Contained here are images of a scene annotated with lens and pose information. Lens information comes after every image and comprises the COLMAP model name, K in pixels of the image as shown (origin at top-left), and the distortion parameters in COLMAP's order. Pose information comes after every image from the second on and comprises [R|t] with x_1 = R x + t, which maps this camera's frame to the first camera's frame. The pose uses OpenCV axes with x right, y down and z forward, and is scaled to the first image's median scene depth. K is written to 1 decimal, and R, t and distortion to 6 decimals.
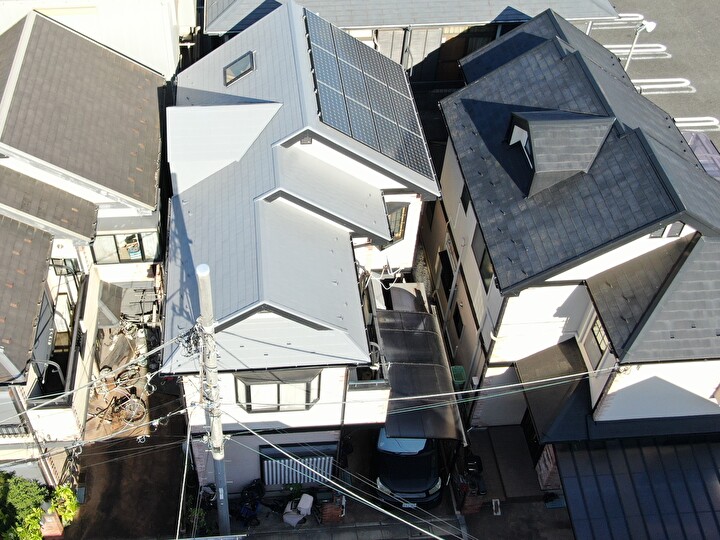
lens RADIAL K [[822.0, 0, 306.6], [0, 822.0, 229.9], [0, 0, 1]] dist [-0.014895, 0.000000]
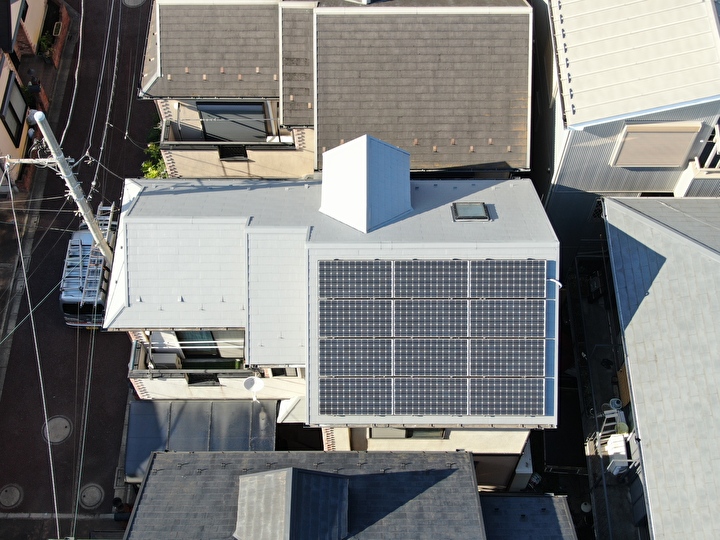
lens RADIAL K [[977.8, 0, 358.8], [0, 977.8, 267.6], [0, 0, 1]] dist [0.014667, 0.000000]
pose [[-0.082975, 0.867312, -0.490800, 0.565307], [-0.701110, 0.299193, 0.647246, -0.876678], [0.708209, 0.397810, 0.583256, 0.352119]]
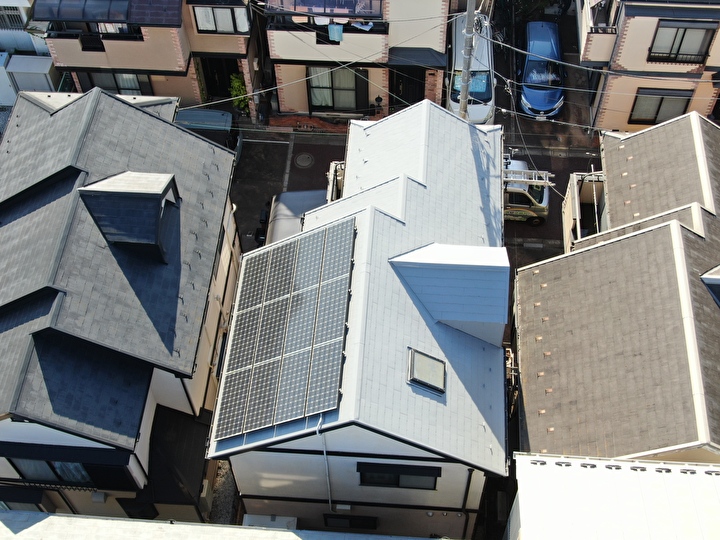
lens RADIAL K [[977.8, 0, 363.8], [0, 977.8, 273.5], [0, 0, 1]] dist [0.014667, 0.000000]
pose [[-0.988239, -0.113942, 0.101985, -0.124711], [0.121400, -0.179060, 0.976319, -1.301324], [-0.092982, 0.977218, 0.190787, 0.806237]]
